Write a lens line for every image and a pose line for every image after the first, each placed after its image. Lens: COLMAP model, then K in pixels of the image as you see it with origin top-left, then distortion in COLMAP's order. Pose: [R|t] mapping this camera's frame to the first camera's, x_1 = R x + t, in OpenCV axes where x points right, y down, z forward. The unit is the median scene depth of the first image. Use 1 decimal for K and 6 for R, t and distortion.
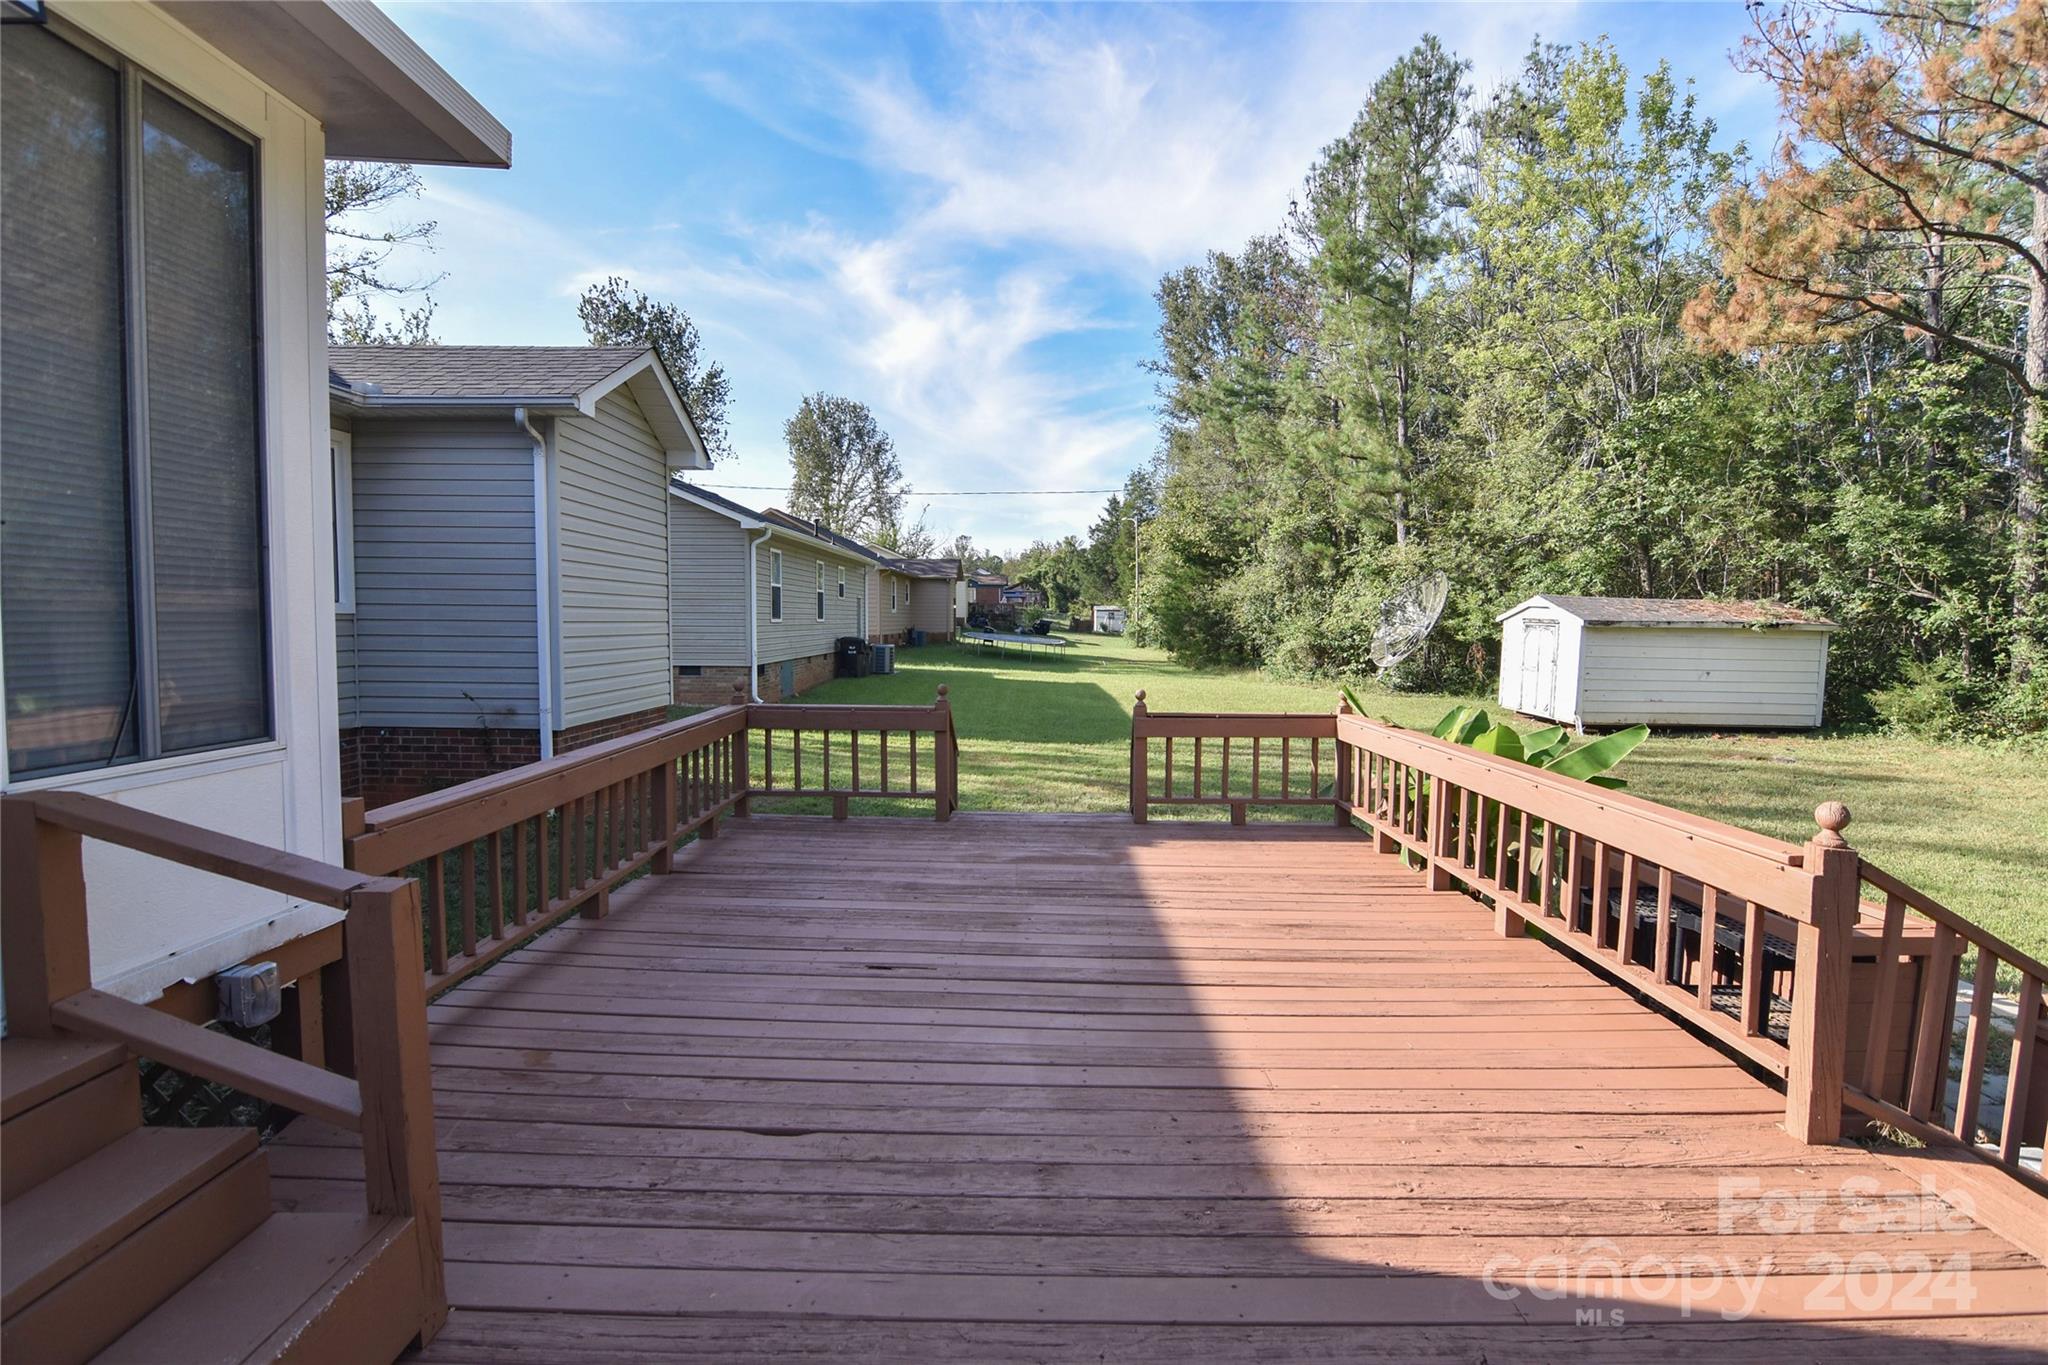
lens RADIAL K [[997.7, 0, 1035.1], [0, 997.7, 683.4], [0, 0, 1]] dist [-0.006534, -0.010963]
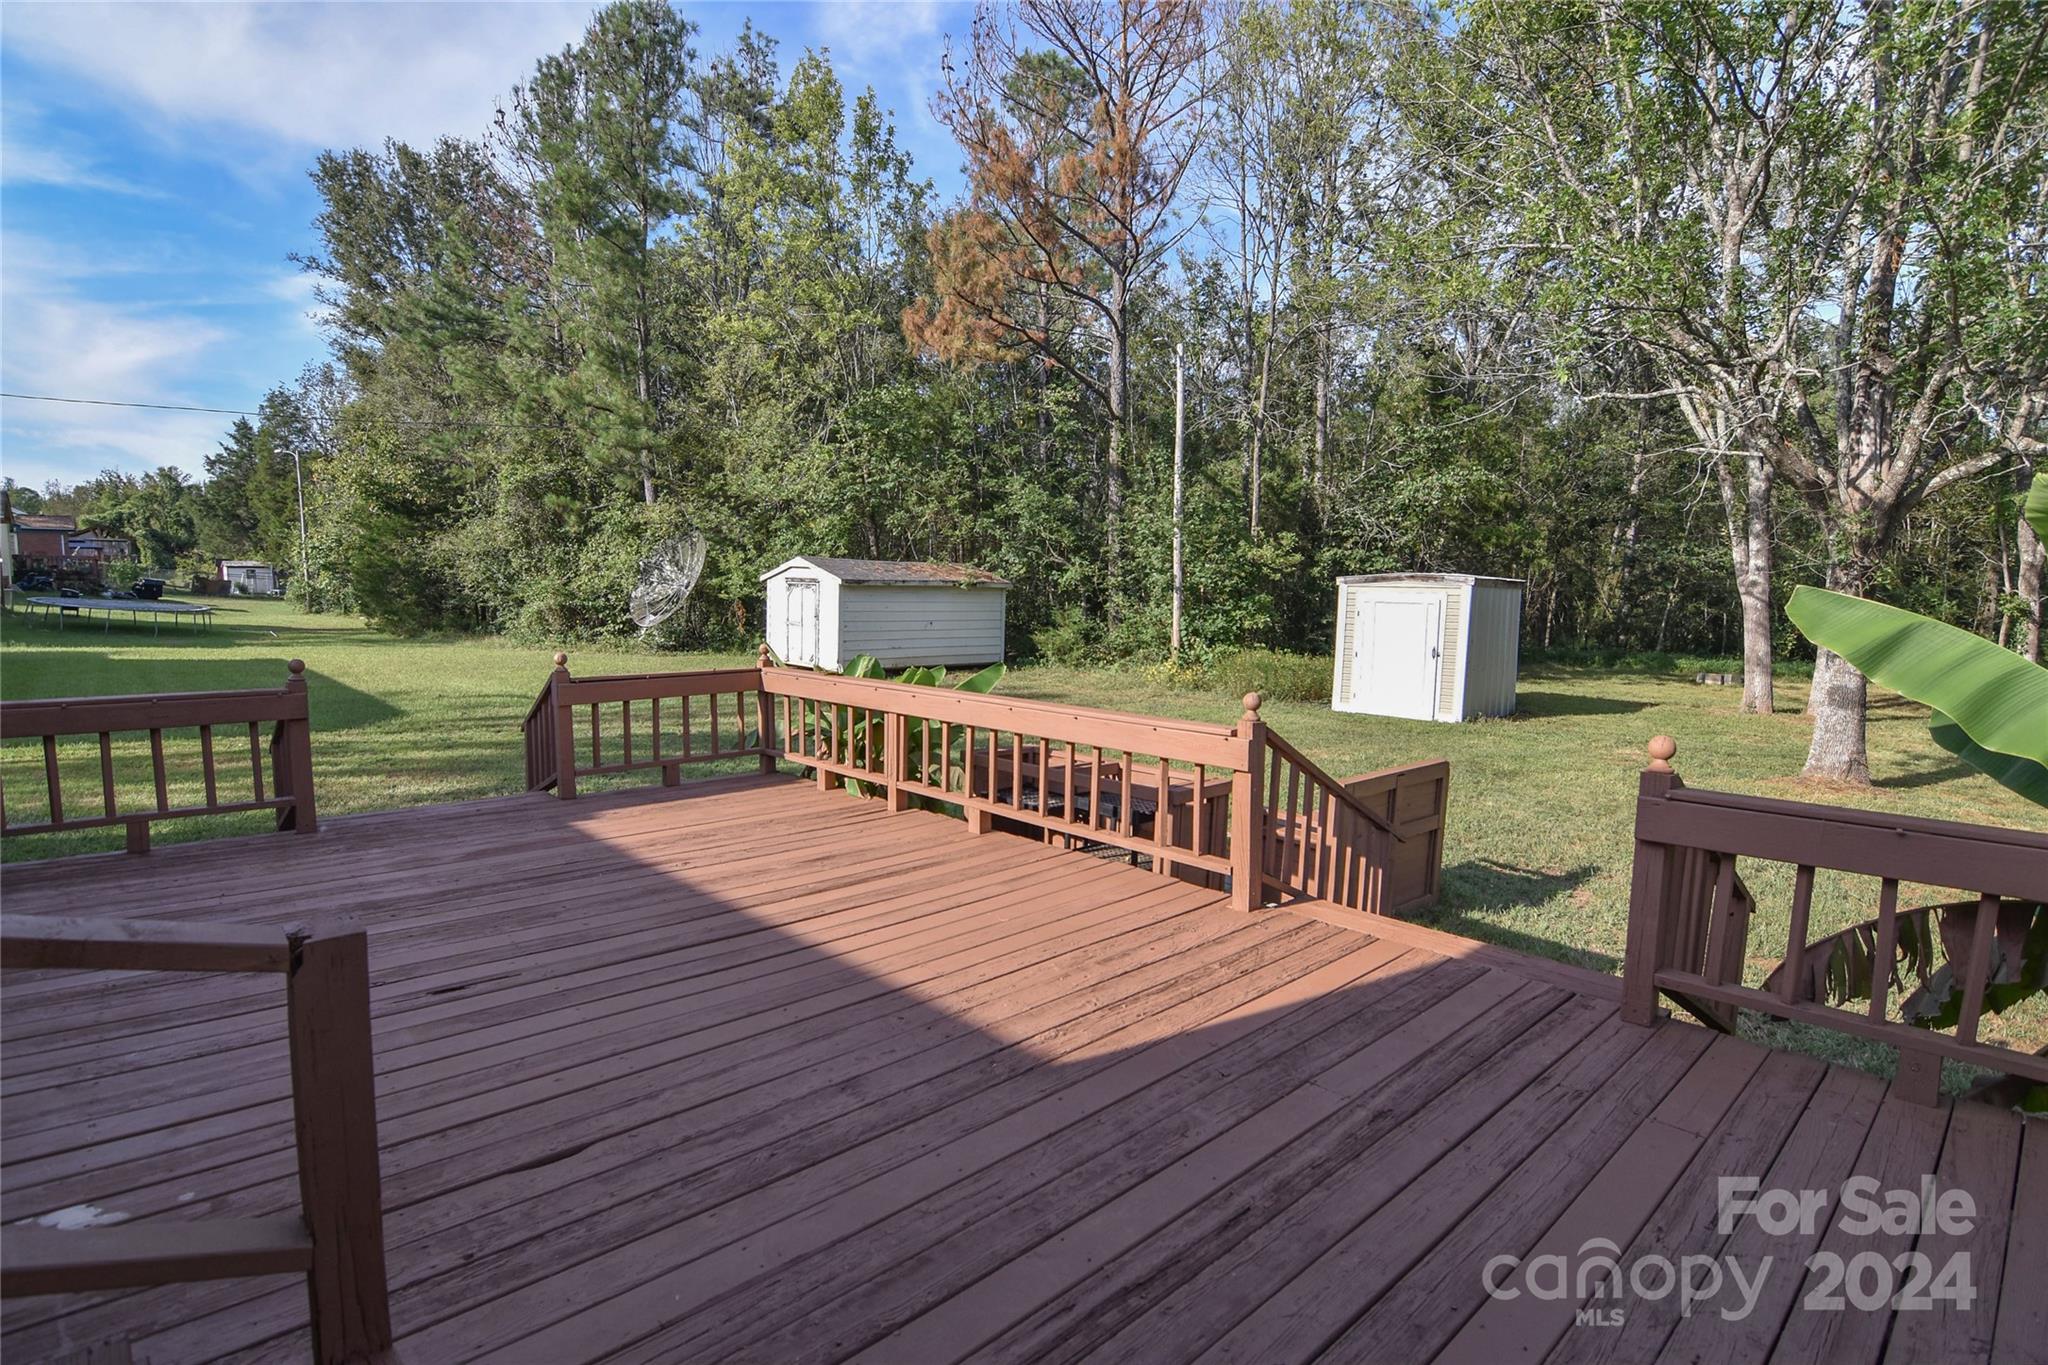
lens RADIAL K [[997.7, 0, 1049.2], [0, 997.7, 692.9], [0, 0, 1]] dist [-0.006534, -0.010963]
pose [[0.724745, -0.075213, 0.684900, -0.063512], [0.040972, 0.996970, 0.066128, 0.000041], [-0.687798, -0.019864, 0.725630, 0.008647]]
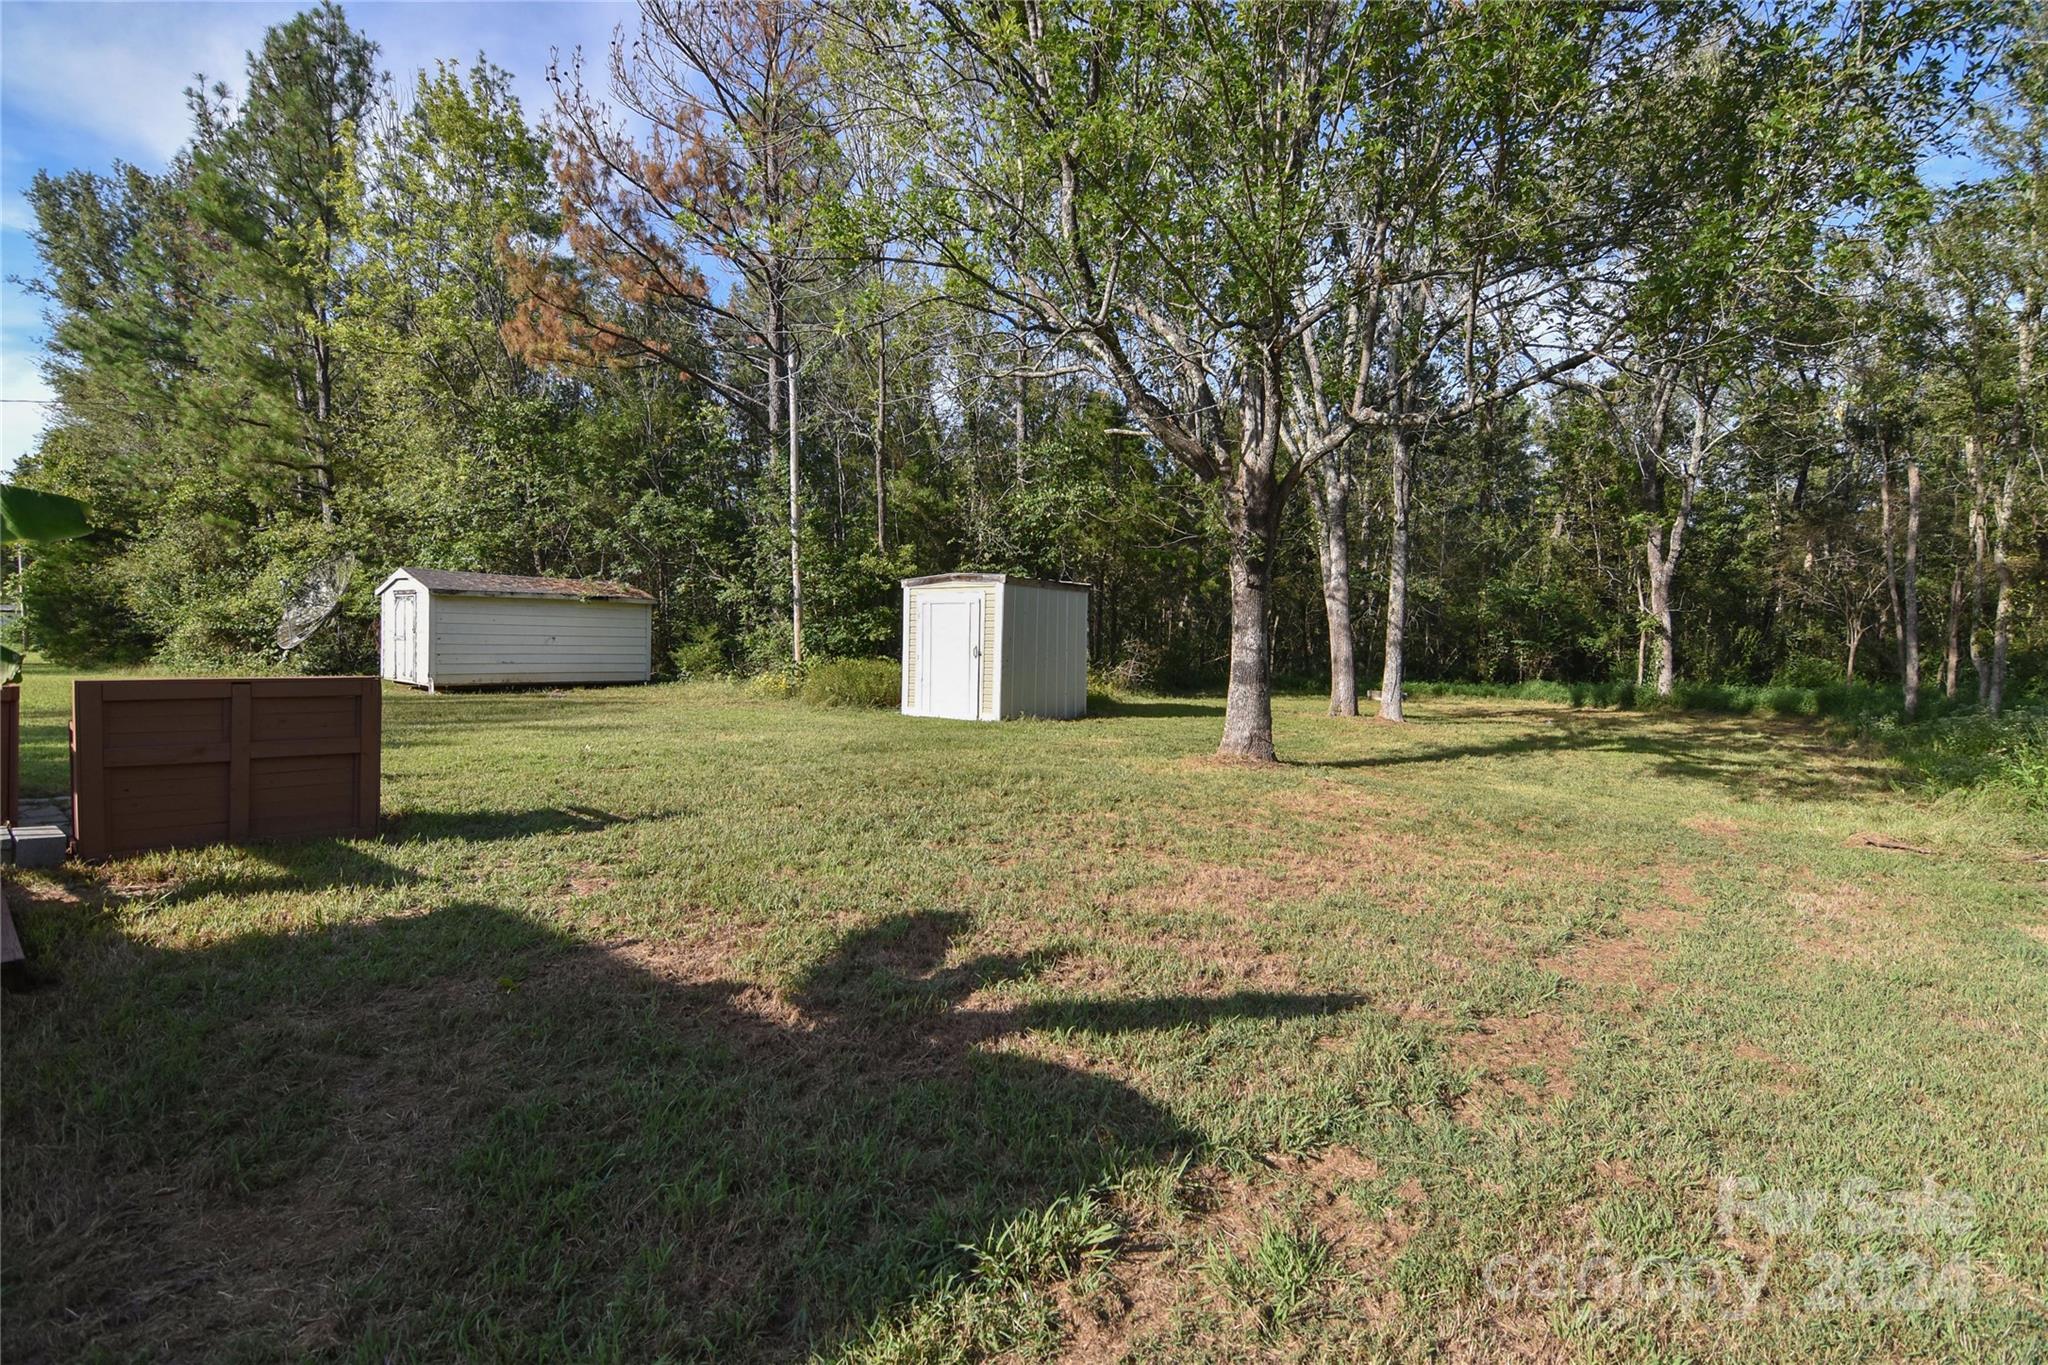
lens RADIAL K [[997.7, 0, 1013.3], [0, 997.7, 670.6], [0, 0, 1]] dist [-0.006534, -0.010963]
pose [[0.663445, -0.029435, 0.747646, 0.157257], [0.047230, 0.998881, -0.002584, 0.056314], [-0.746733, 0.037026, 0.664093, -0.183798]]
